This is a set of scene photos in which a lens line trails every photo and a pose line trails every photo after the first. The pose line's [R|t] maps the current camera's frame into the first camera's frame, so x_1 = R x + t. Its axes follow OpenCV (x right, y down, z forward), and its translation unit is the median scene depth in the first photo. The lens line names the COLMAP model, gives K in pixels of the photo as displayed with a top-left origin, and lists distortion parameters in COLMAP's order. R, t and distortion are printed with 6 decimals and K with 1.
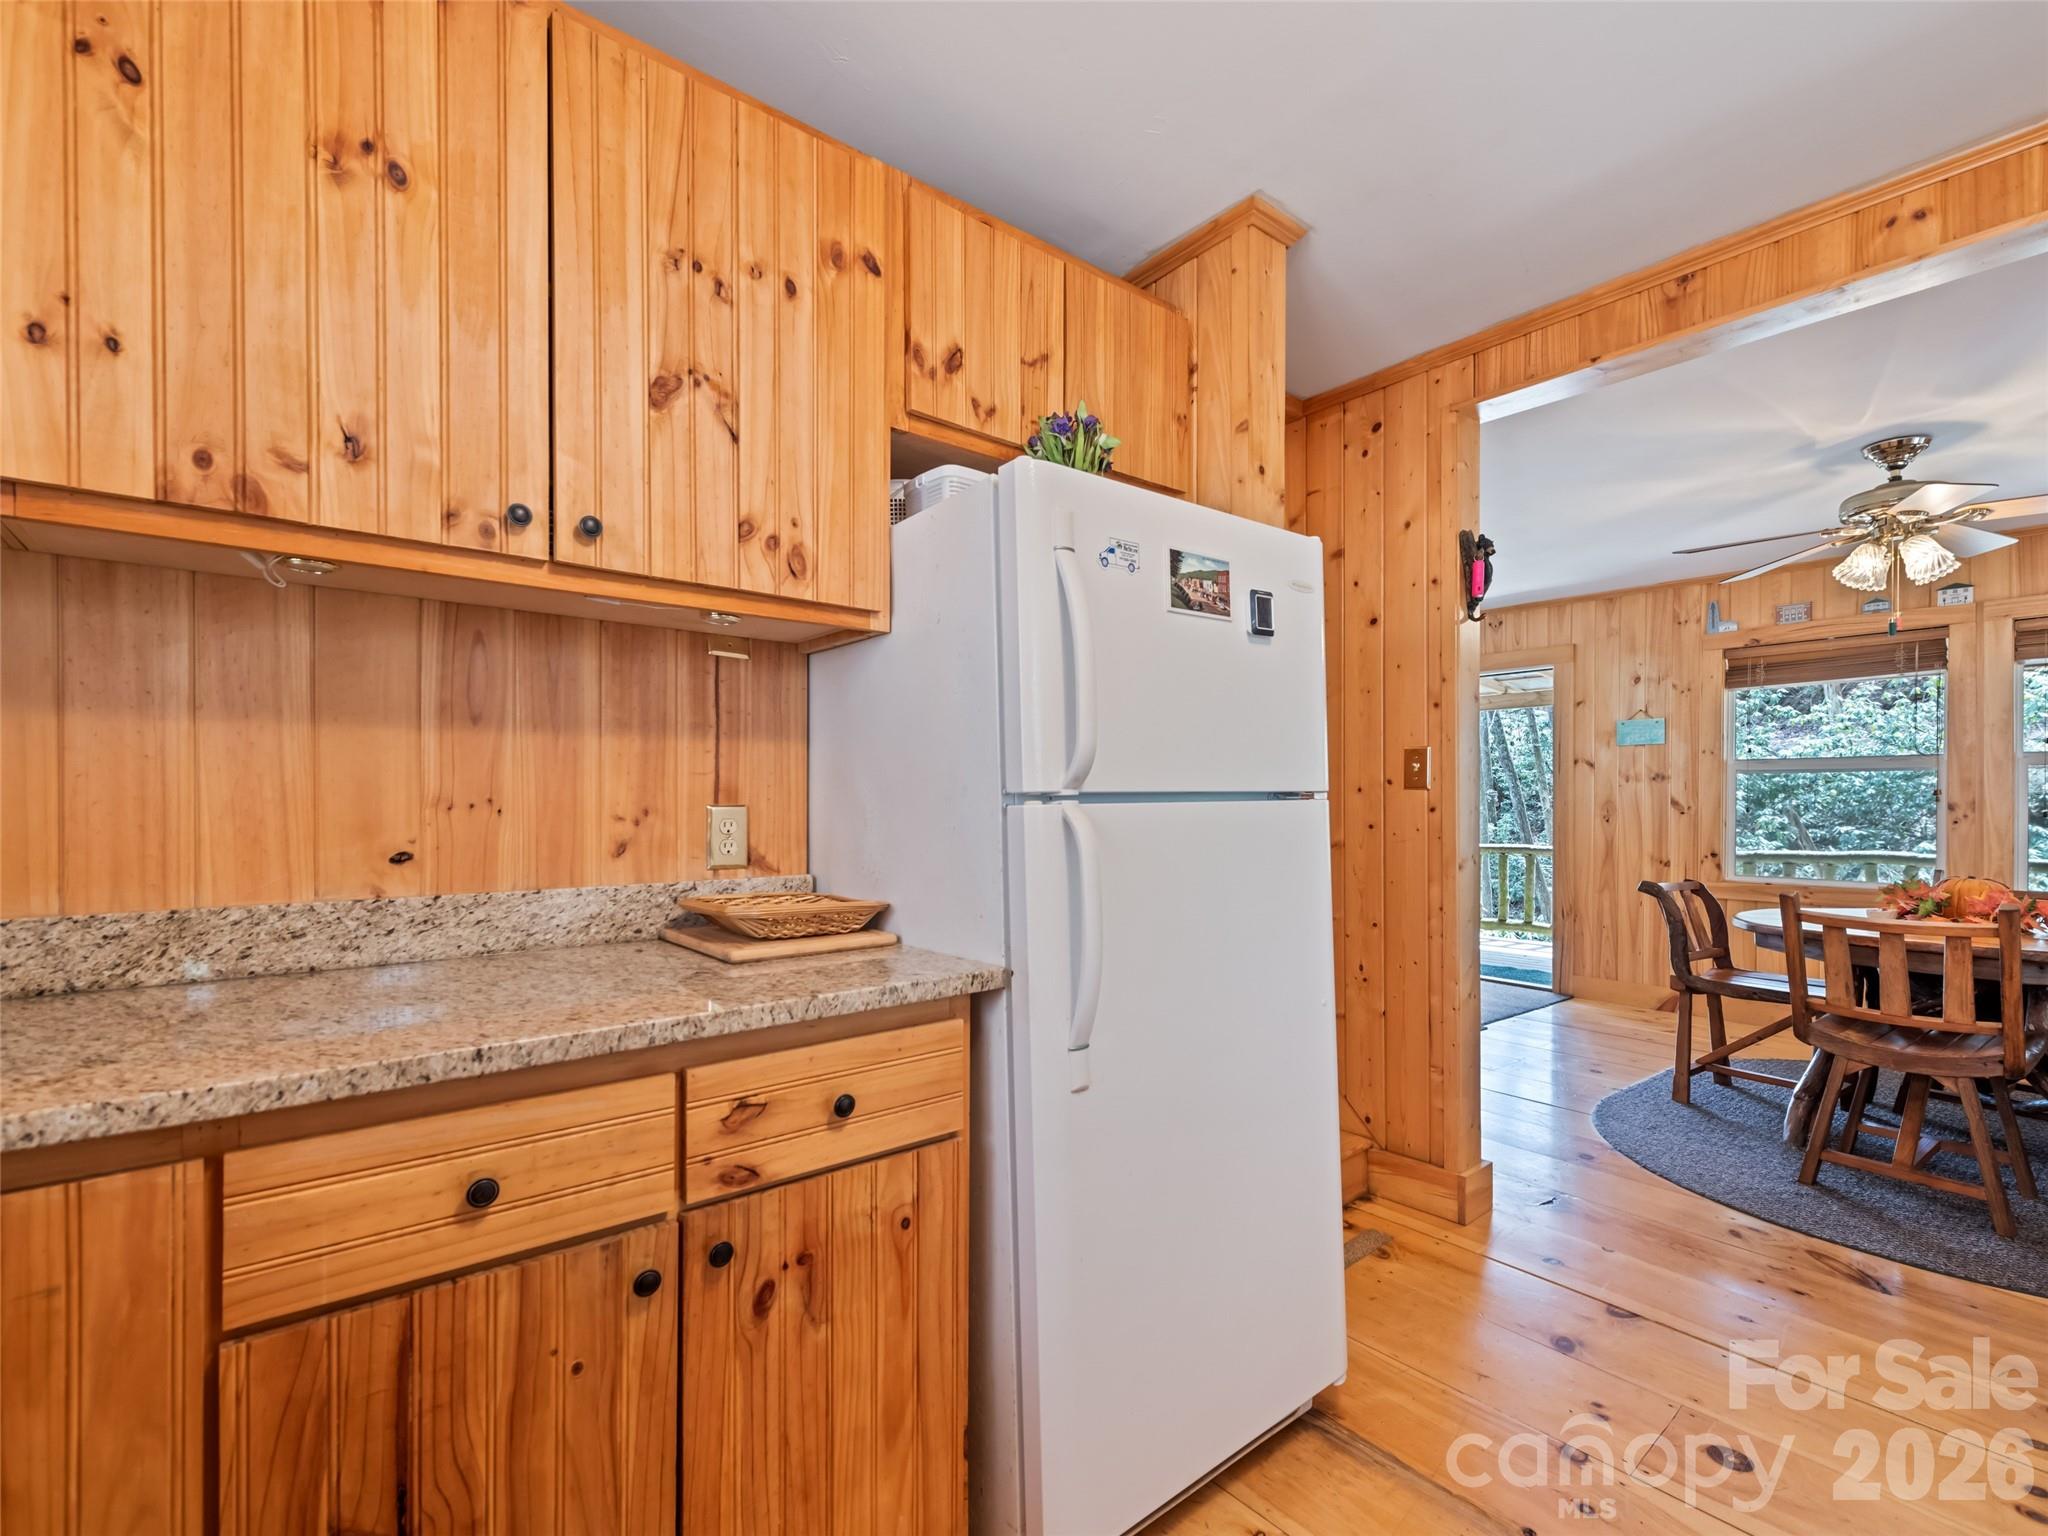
lens RADIAL K [[922.4, 0, 1030.4], [0, 922.4, 804.5], [0, 0, 1]] dist [0.019239, -0.007921]
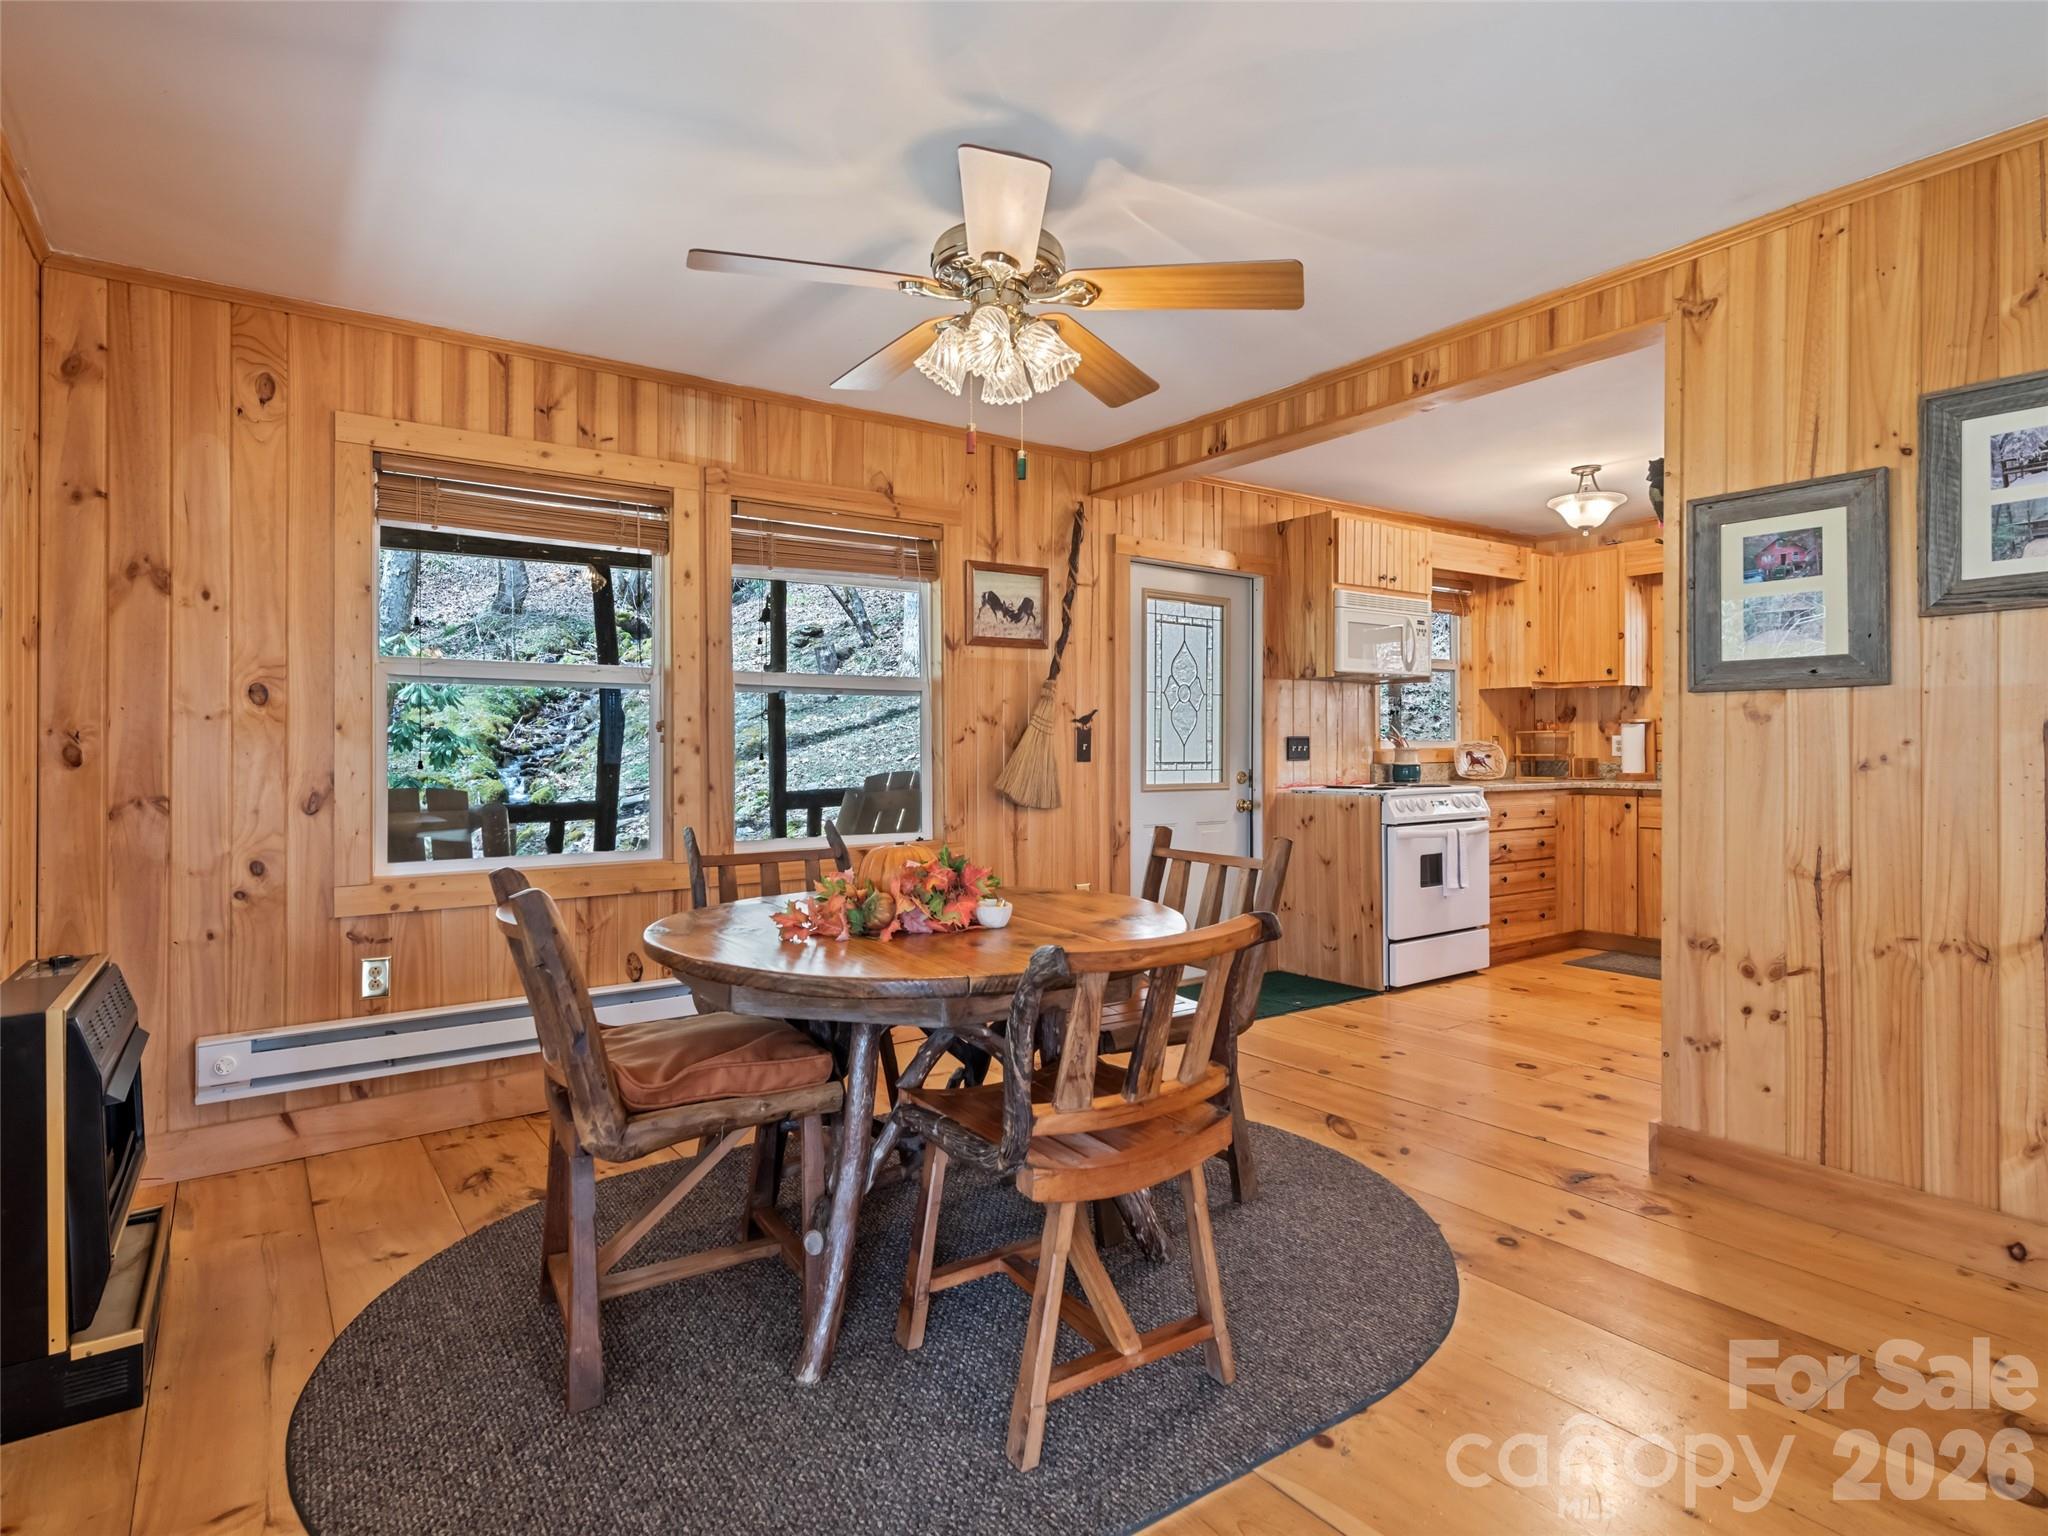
lens RADIAL K [[1088.2, 0, 1021.9], [0, 1088.2, 743.4], [0, 0, 1]] dist [0.023800, -0.018247]
pose [[-0.997951, 0.000377, 0.063978, 0.892615], [0.000643, 0.999991, 0.004144, 0.004028], [-0.063976, 0.004177, -0.997943, 1.809137]]
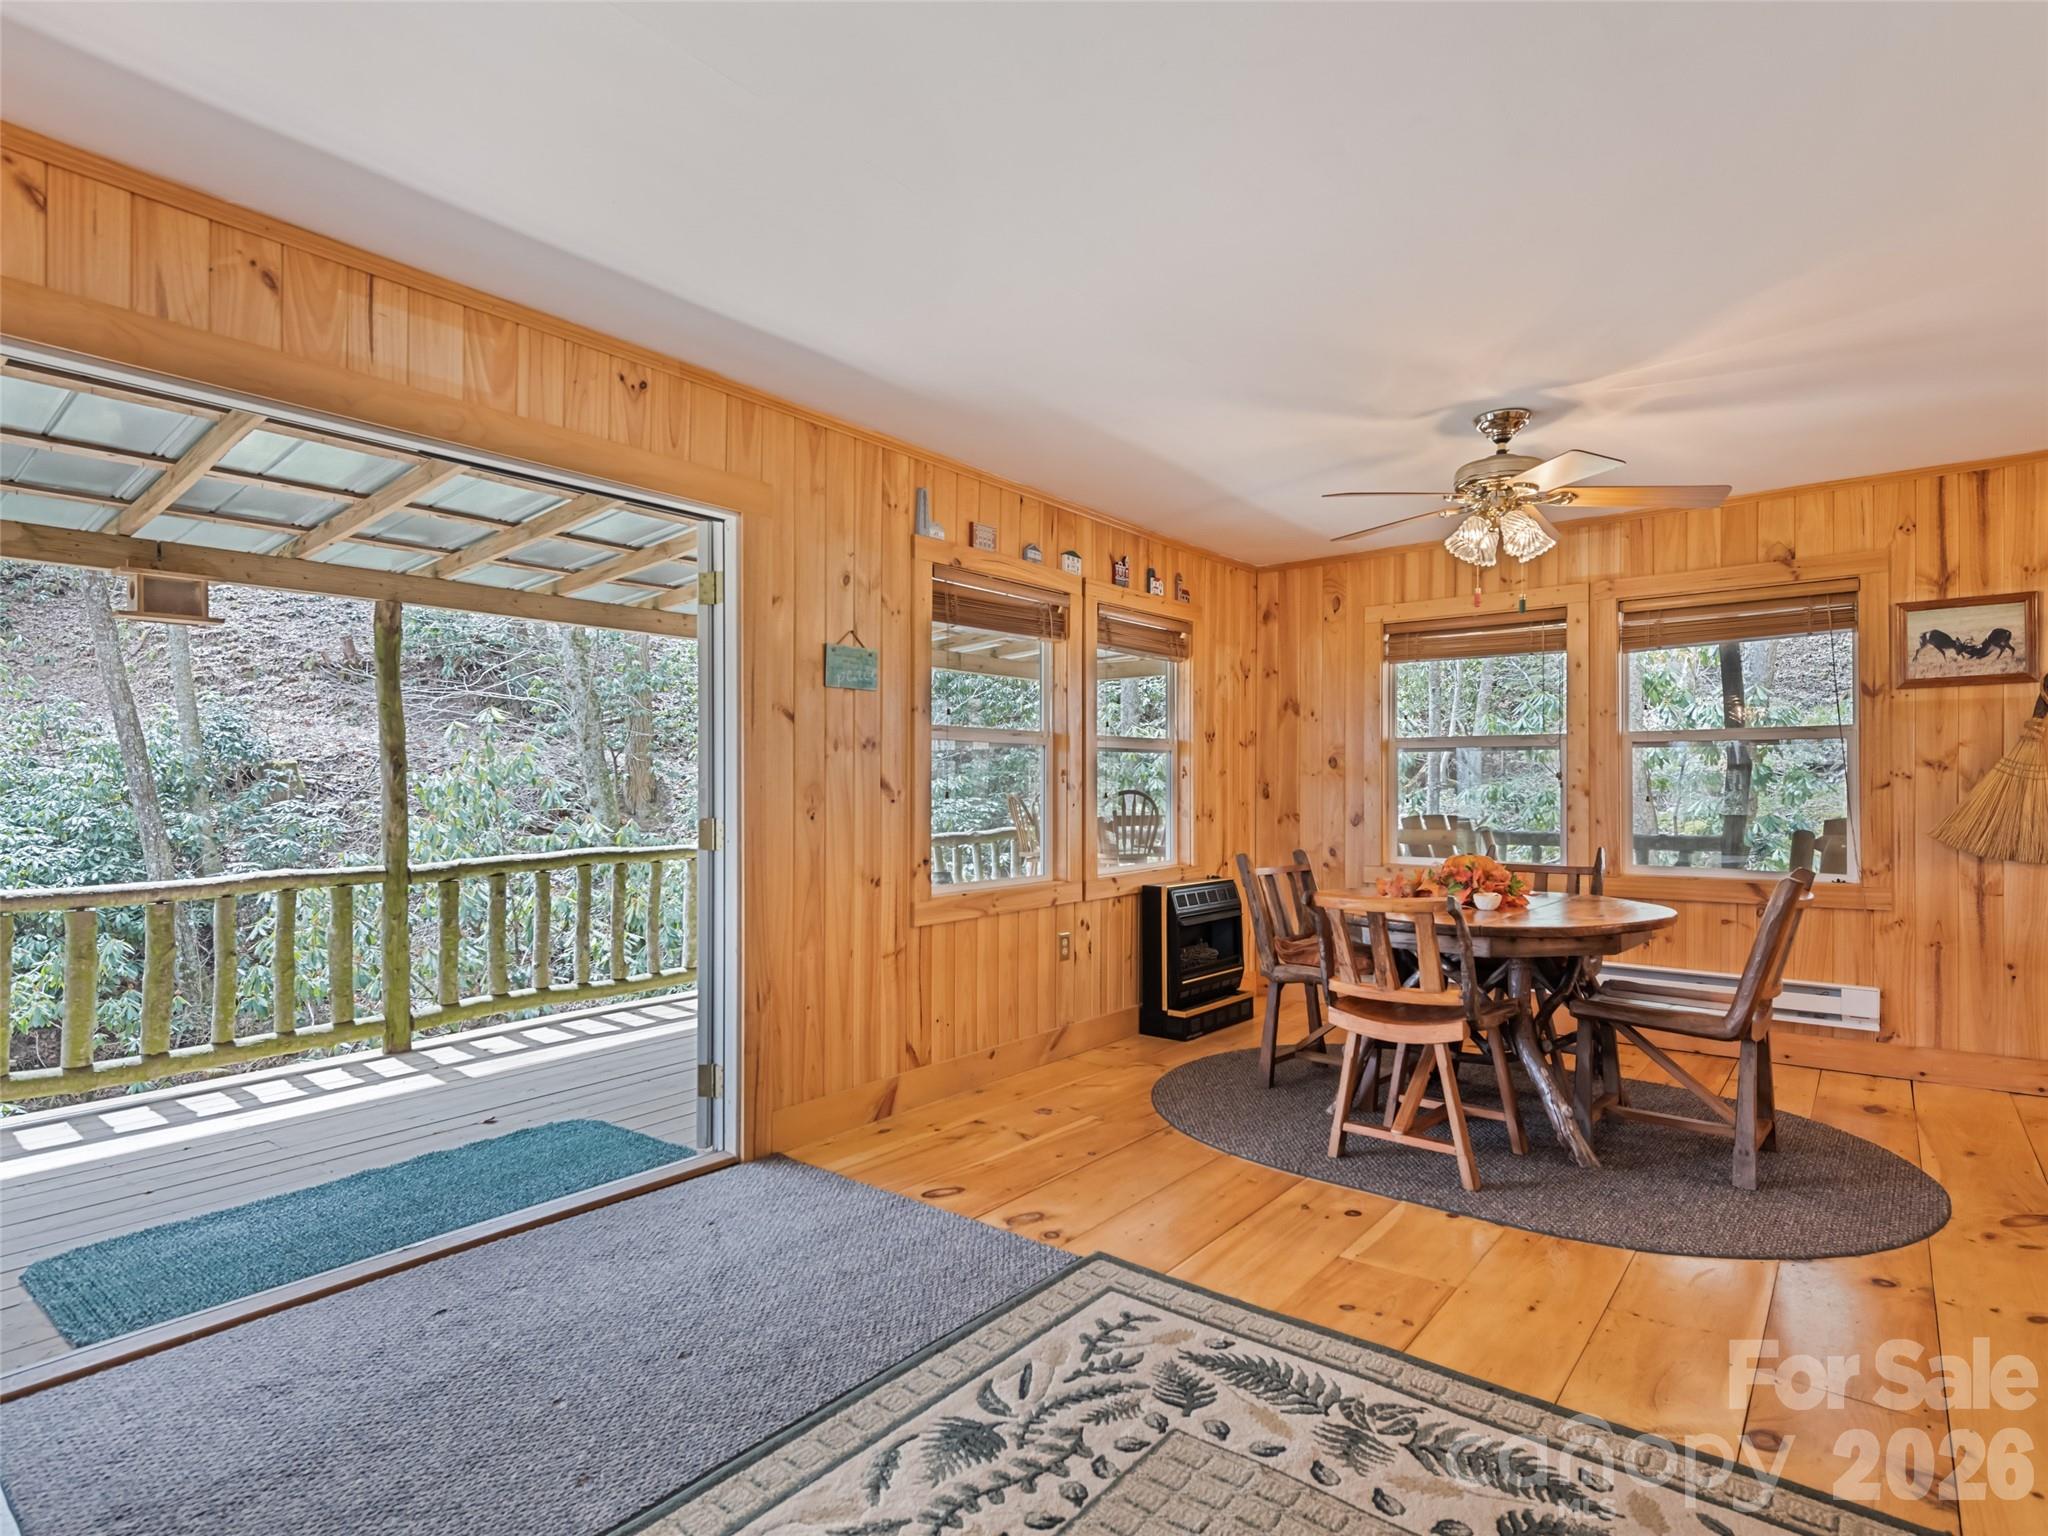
lens RADIAL K [[1061.9, 0, 1026.8], [0, 1061.9, 777.9], [0, 0, 1]] dist [0.025601, -0.014262]
pose [[-0.207901, 0.004297, 0.978140, -0.067972], [0.005863, 0.999978, -0.003147, -0.006953], [-0.978132, 0.005080, -0.207922, 1.779462]]
